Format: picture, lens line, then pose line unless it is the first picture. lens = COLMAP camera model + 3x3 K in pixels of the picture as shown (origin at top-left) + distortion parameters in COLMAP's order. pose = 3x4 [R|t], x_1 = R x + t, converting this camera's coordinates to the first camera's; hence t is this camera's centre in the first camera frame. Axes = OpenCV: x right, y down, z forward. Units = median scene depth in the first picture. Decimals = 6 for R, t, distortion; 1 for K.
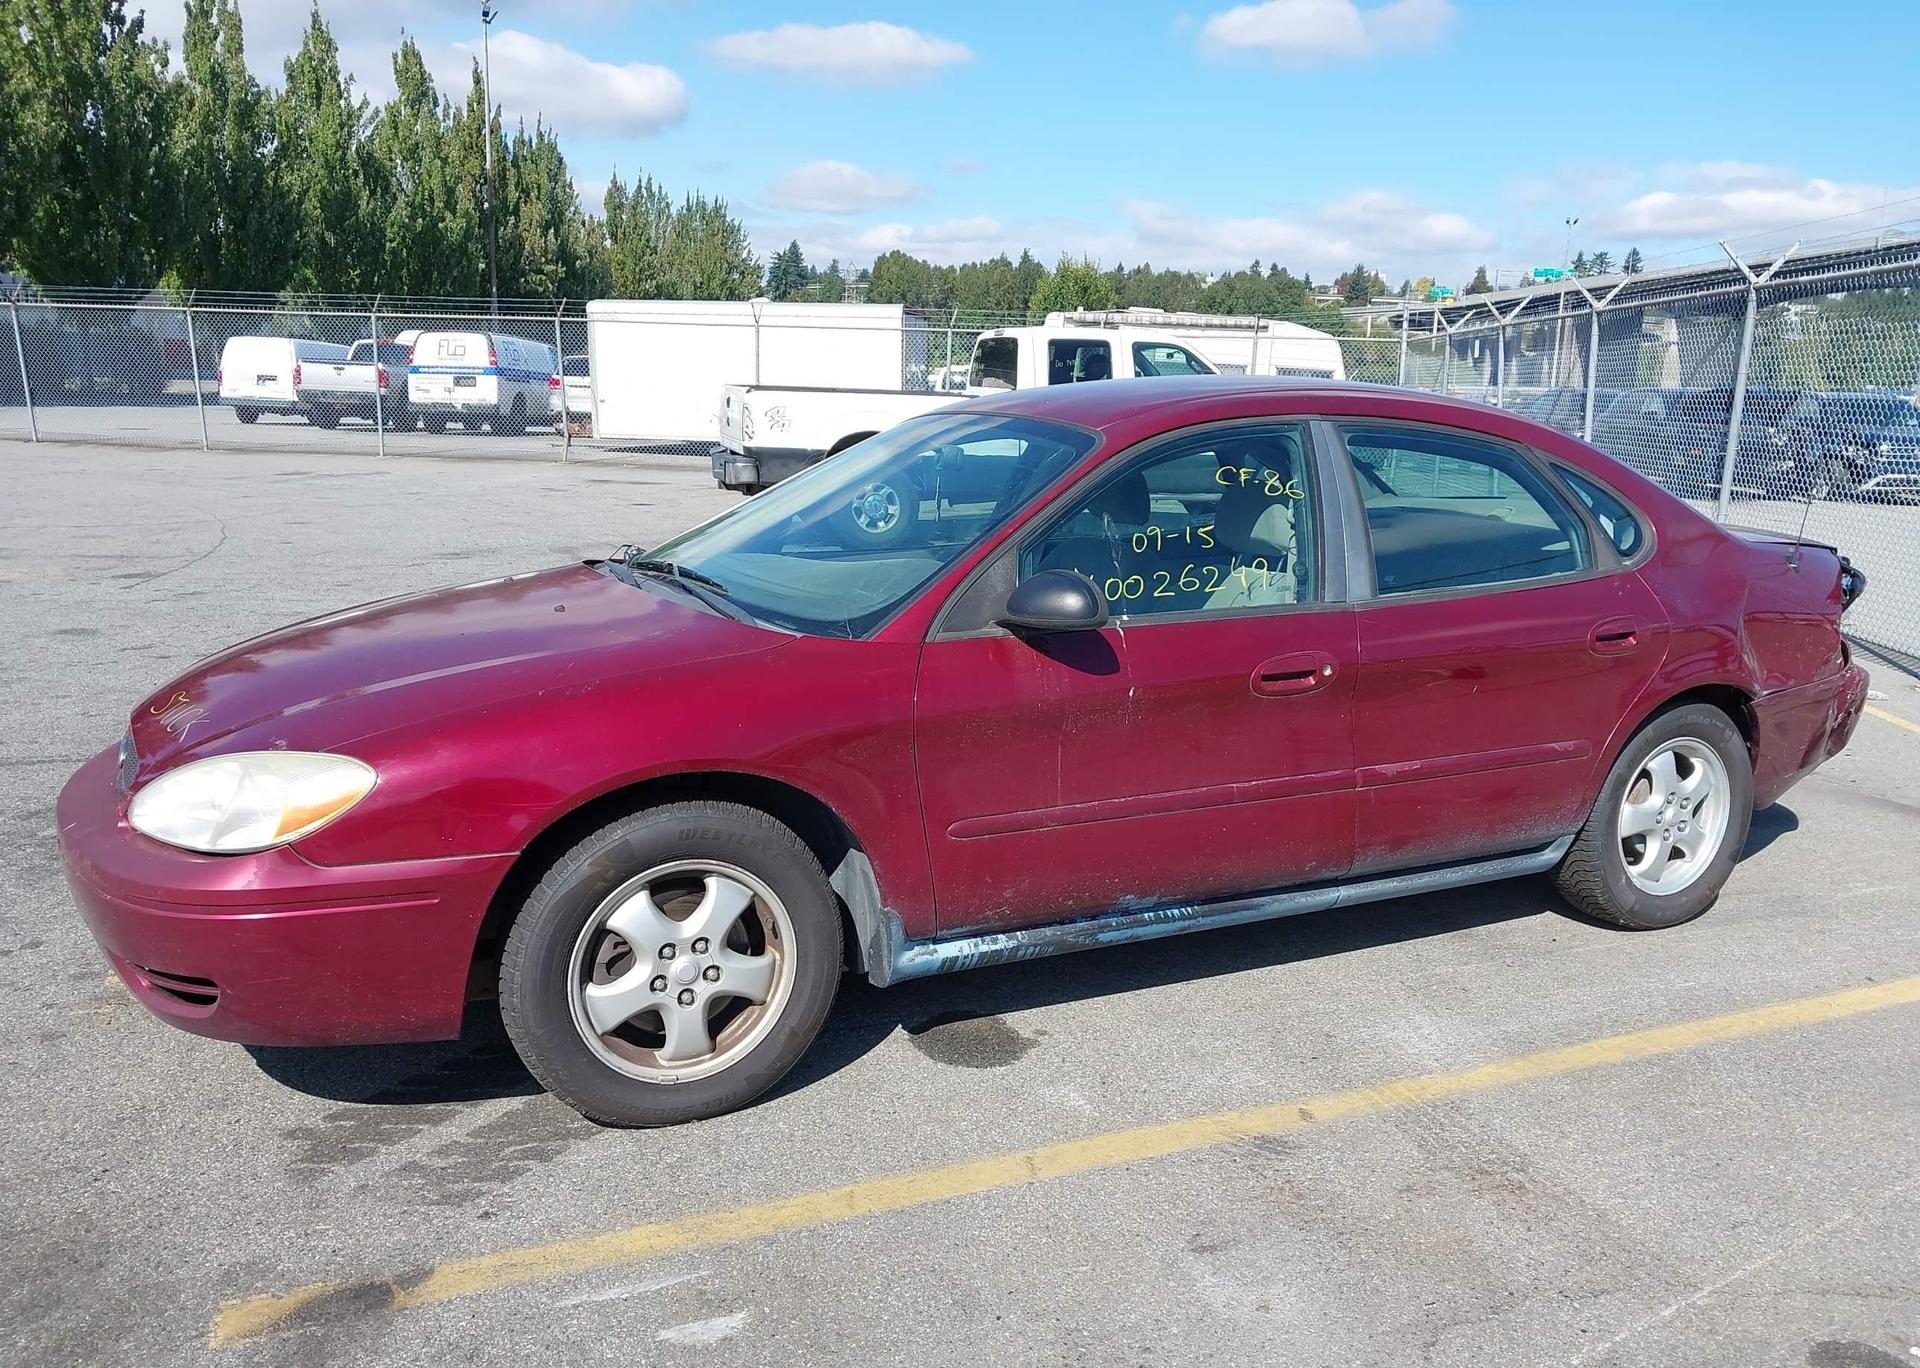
lens RADIAL K [[1525.2, 0, 973.9], [0, 1525.2, 694.7], [0, 0, 1]] dist [0.002254, -0.004085]
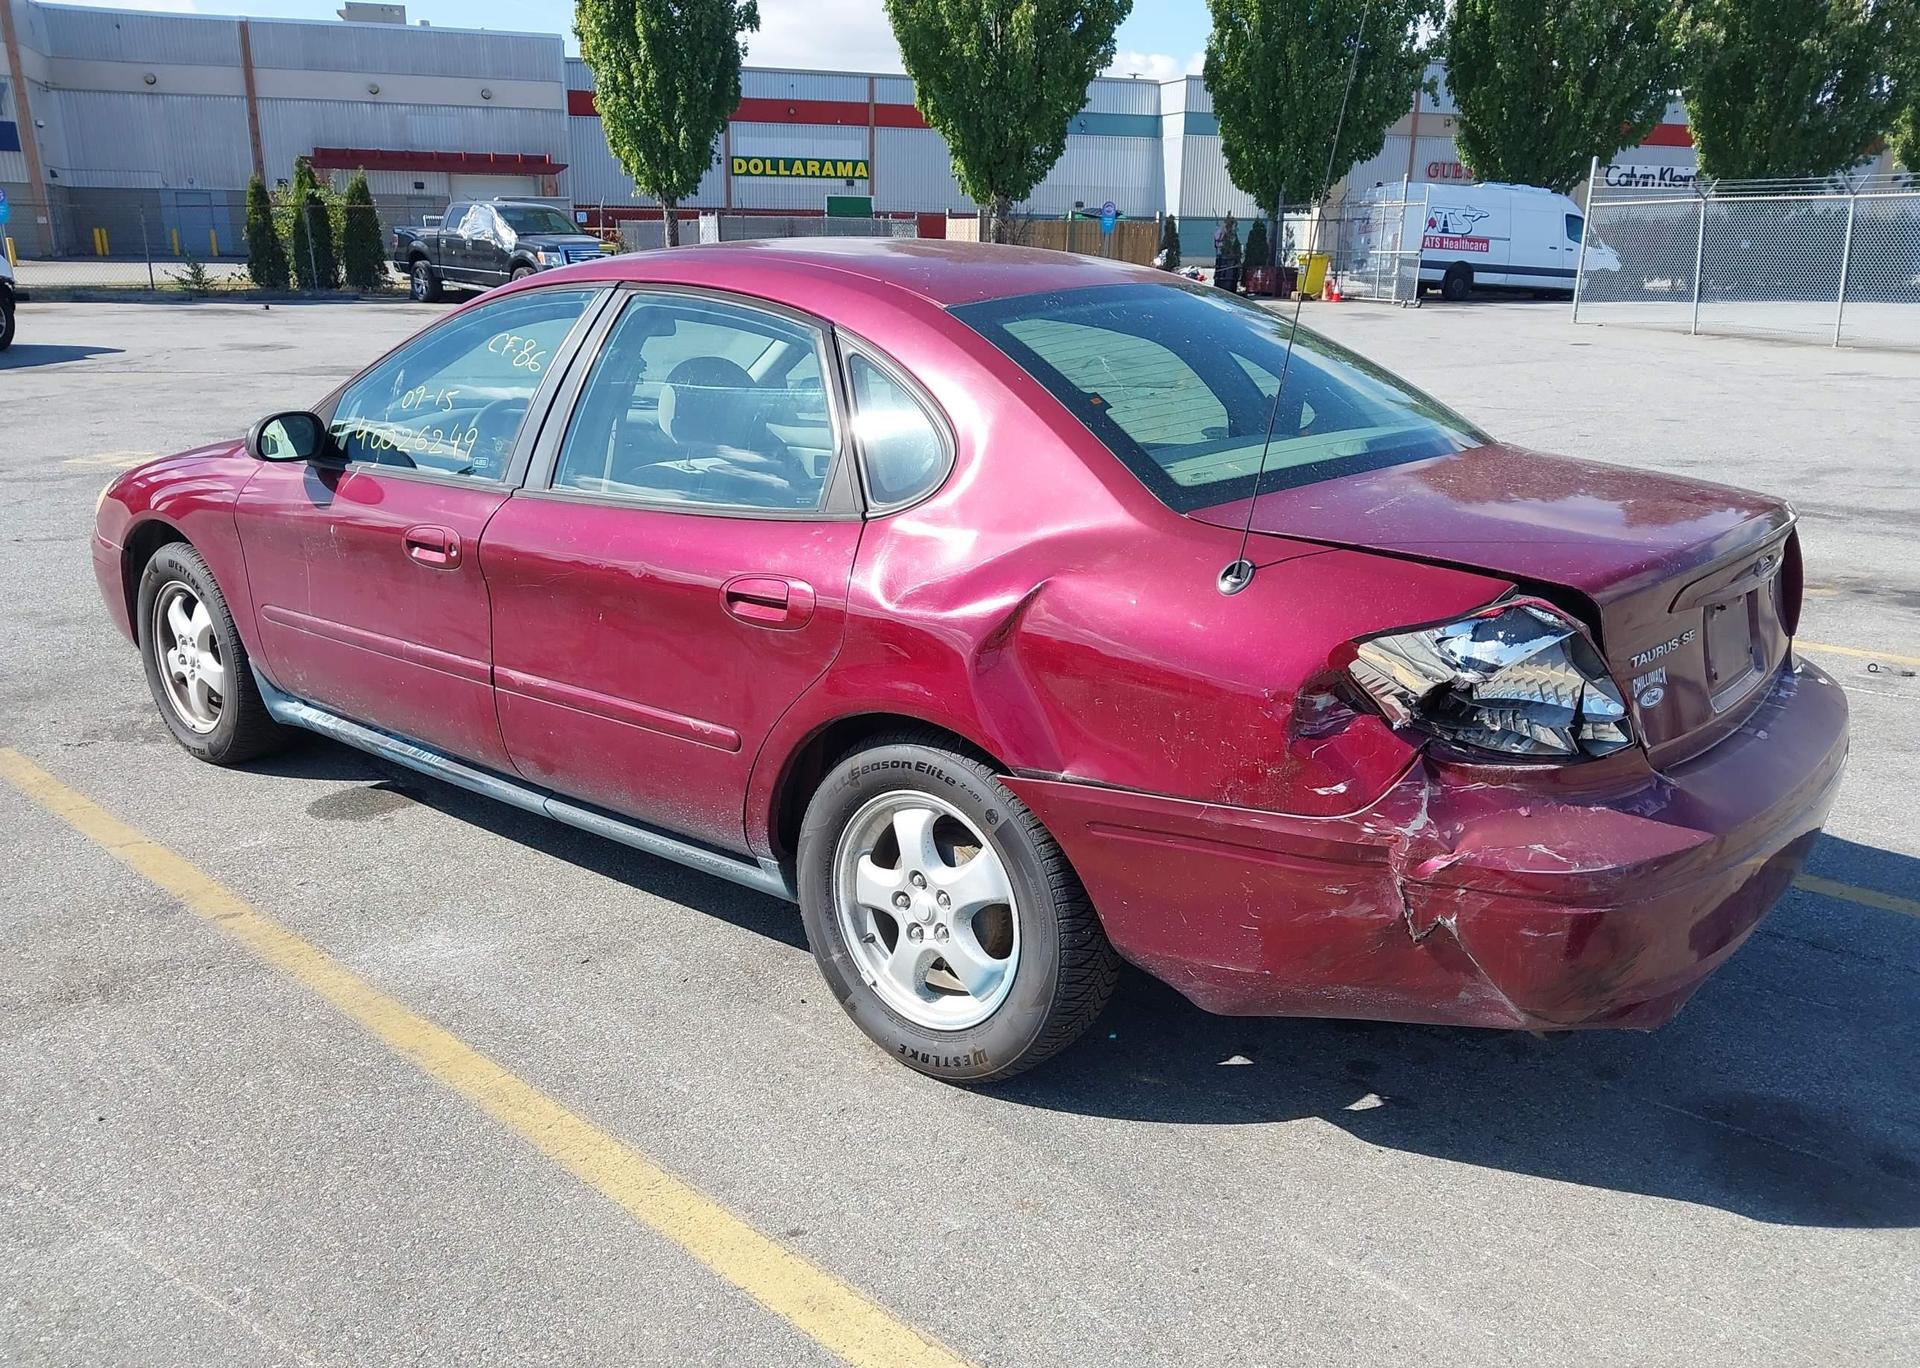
lens RADIAL K [[1516.3, 0, 972.2], [0, 1516.3, 700.3], [0, 0, 1]] dist [-0.003420, 0.011168]
pose [[0.400398, 0.236127, -0.885396, 0.169916], [-0.174841, 0.968164, 0.179133, -0.021138], [0.899507, 0.083079, 0.428936, 0.122872]]
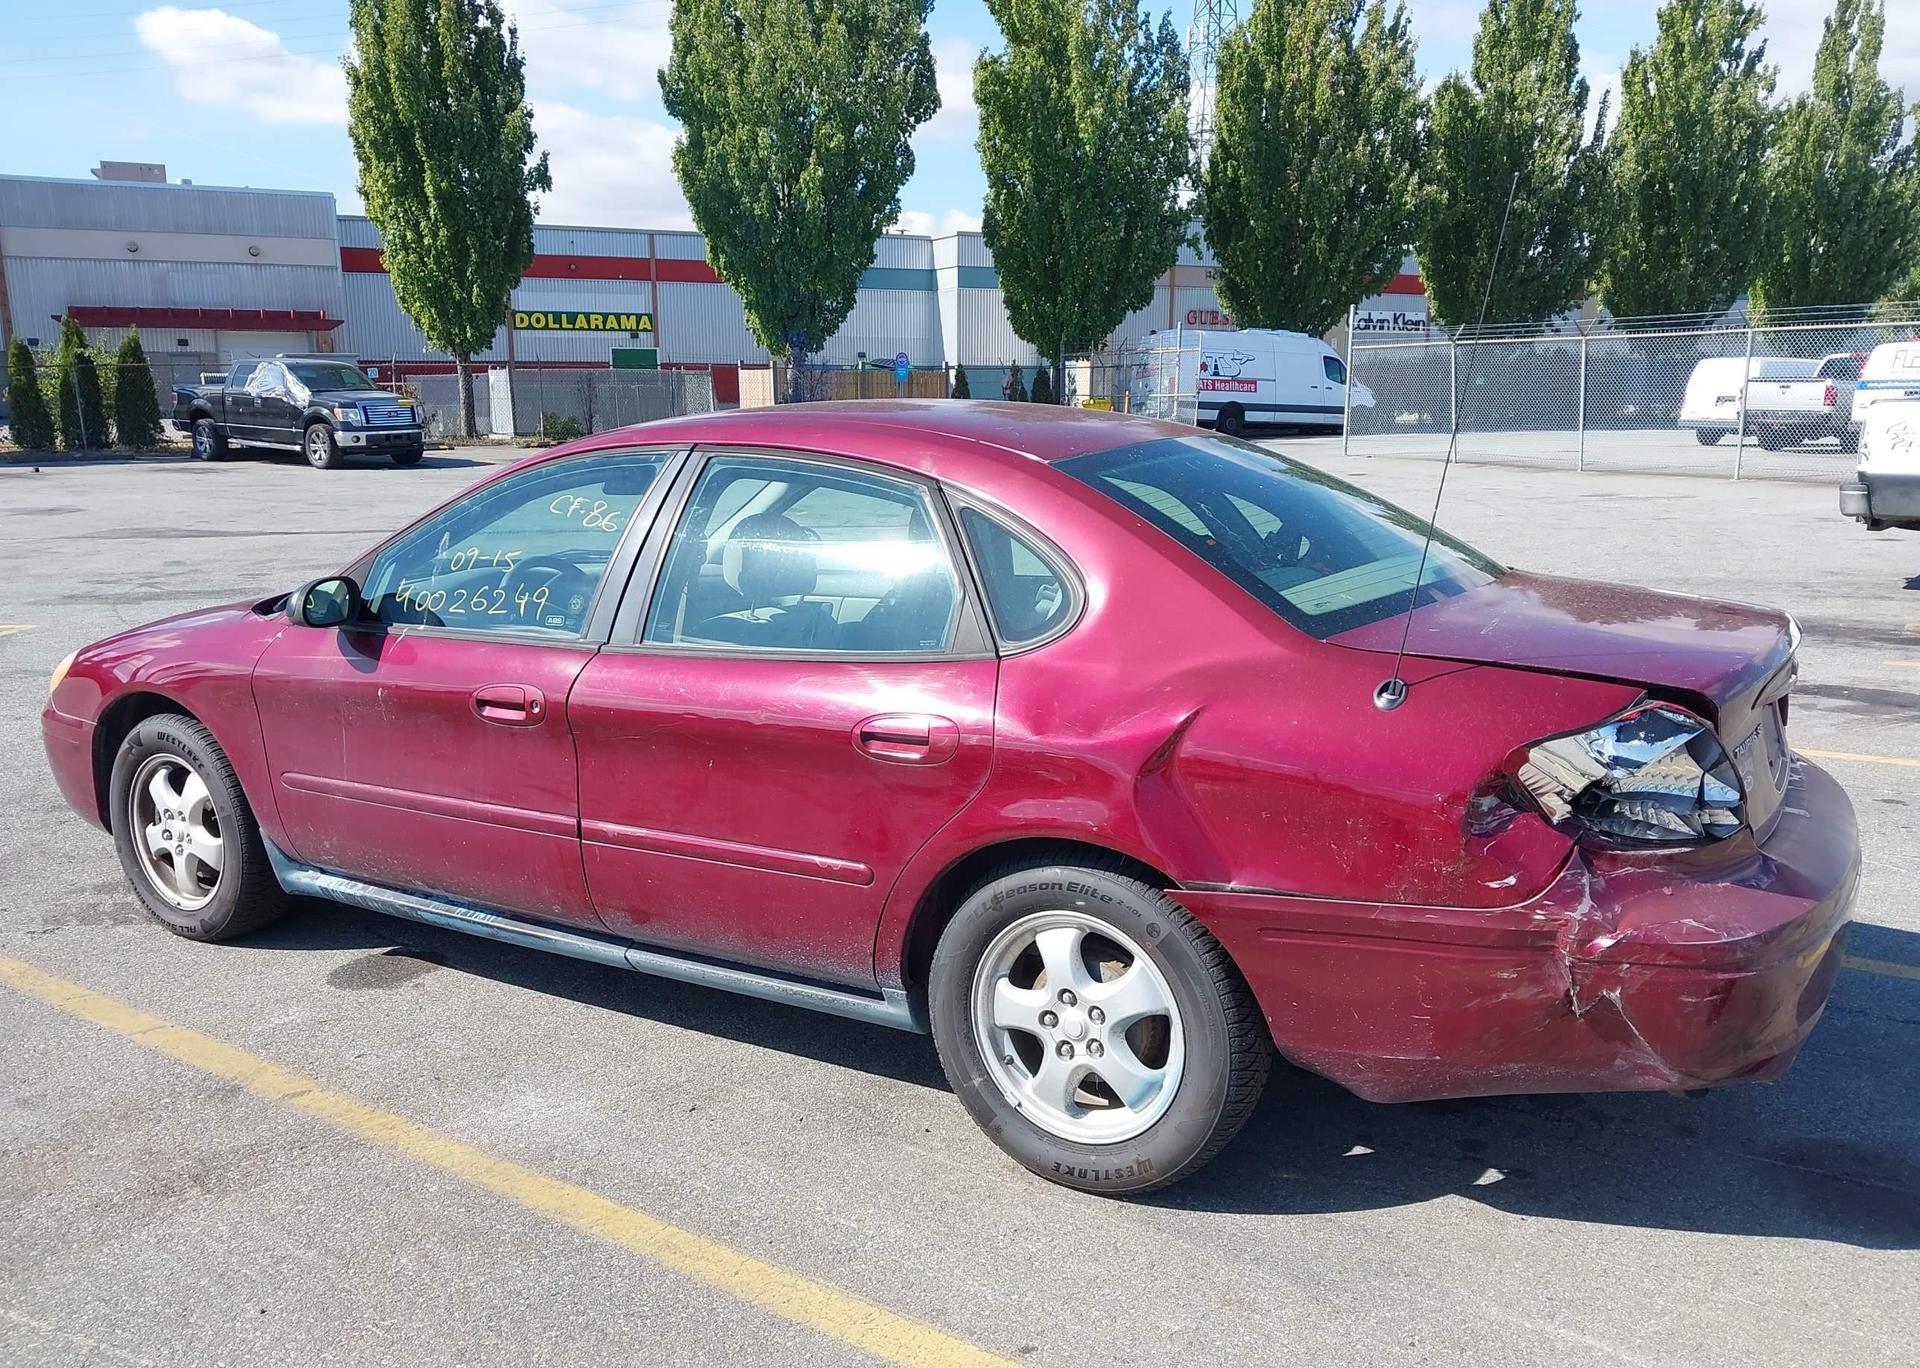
lens RADIAL K [[1514.1, 0, 967.0], [0, 1514.1, 693.2], [0, 0, 1]] dist [0.005761, -0.006459]
pose [[0.527693, 0.130741, -0.839313, 0.163628], [-0.141860, 0.987772, 0.064676, -0.017440], [0.837506, 0.084936, 0.539787, 0.097594]]
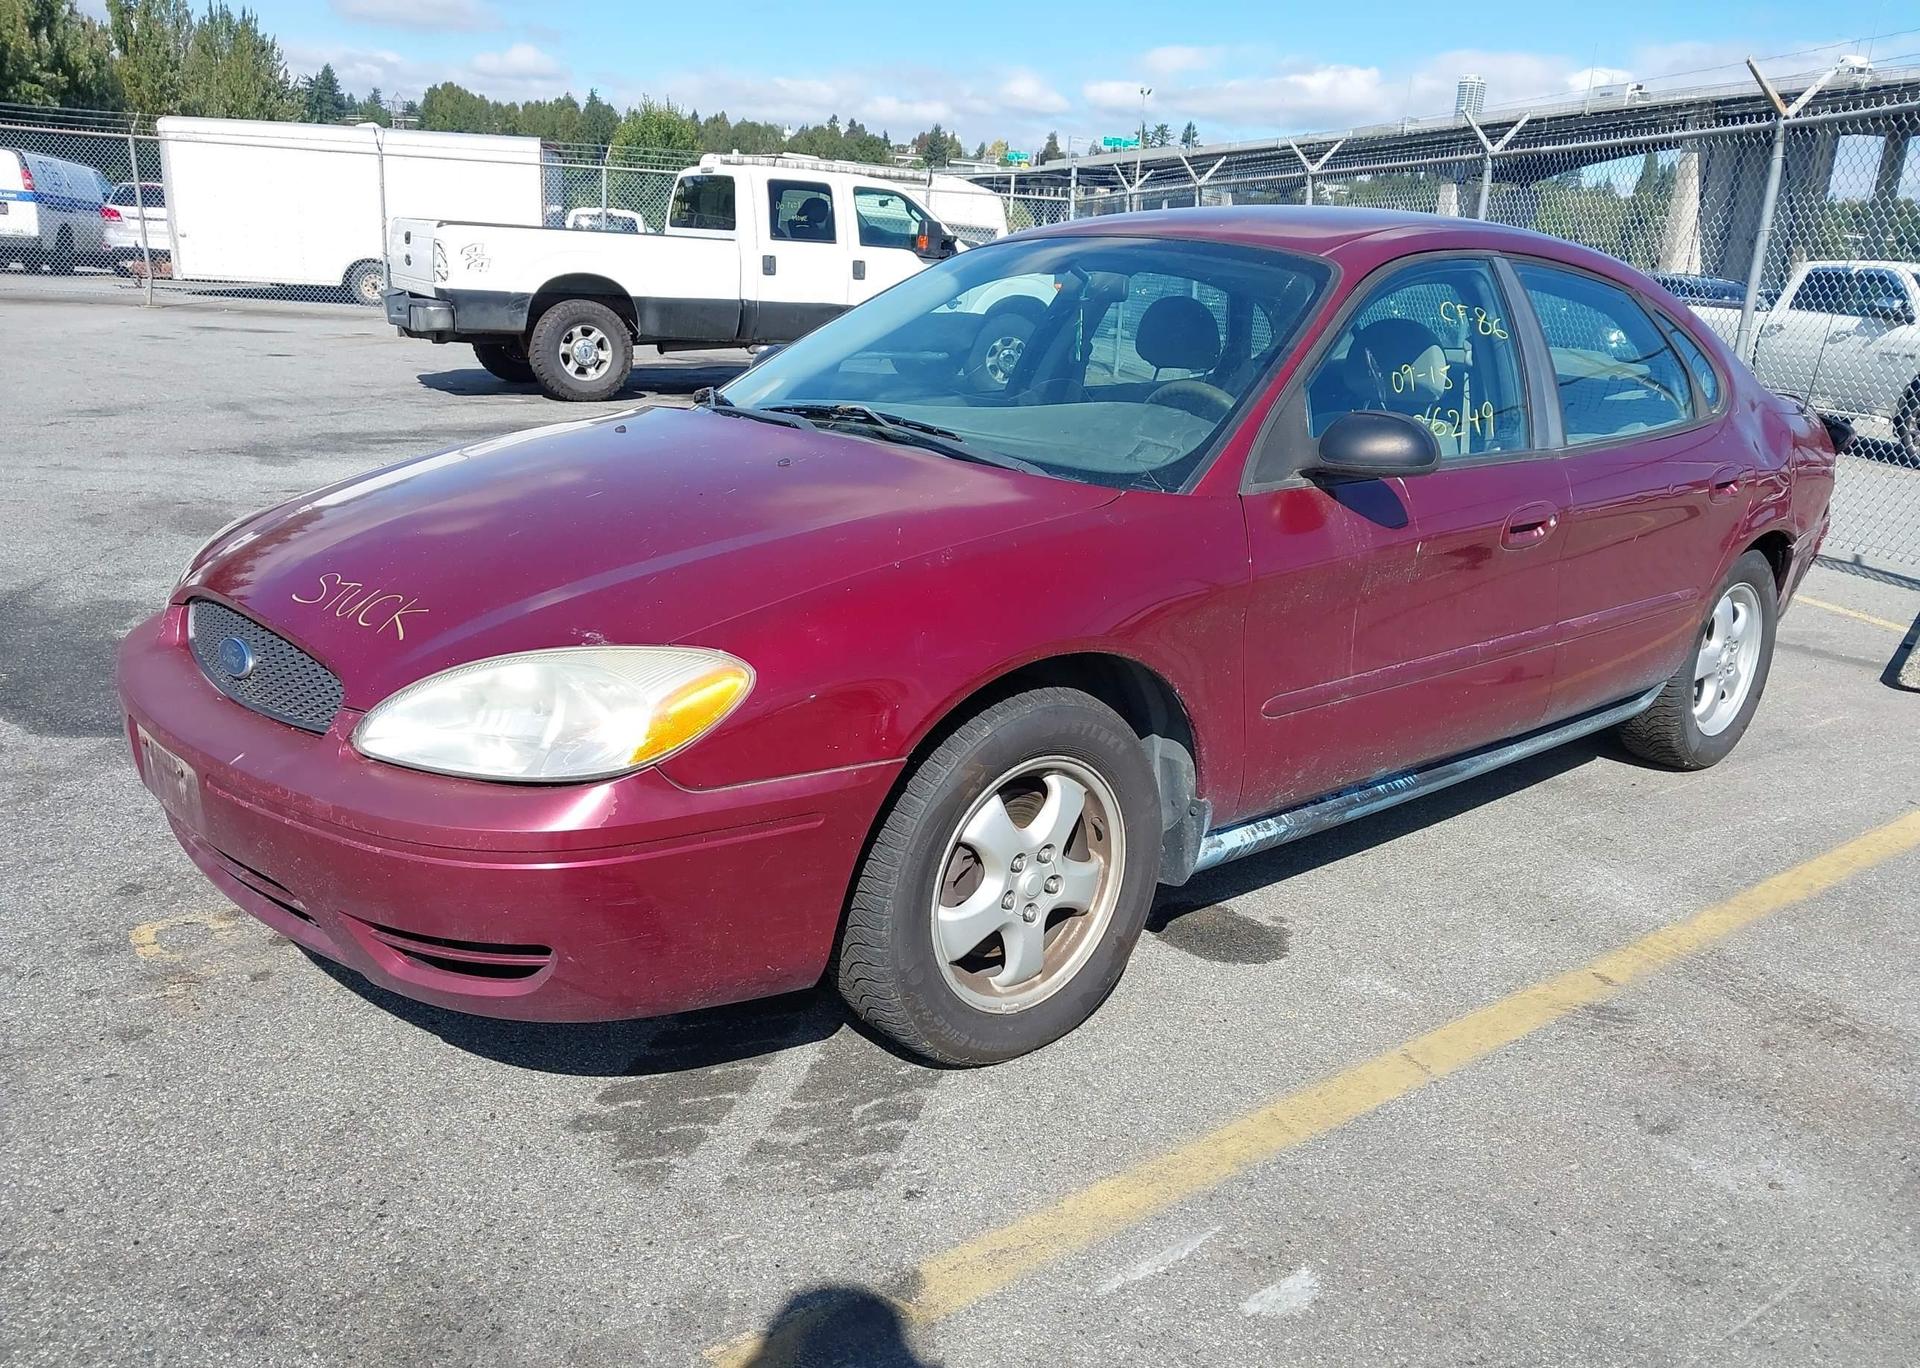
lens RADIAL K [[1525.2, 0, 973.9], [0, 1525.2, 694.7], [0, 0, 1]] dist [0.002254, -0.004085]
pose [[0.964059, -0.046214, 0.261637, -0.051199], [0.023058, 0.995594, 0.090895, -0.000419], [-0.264685, -0.081595, 0.960877, 0.022595]]
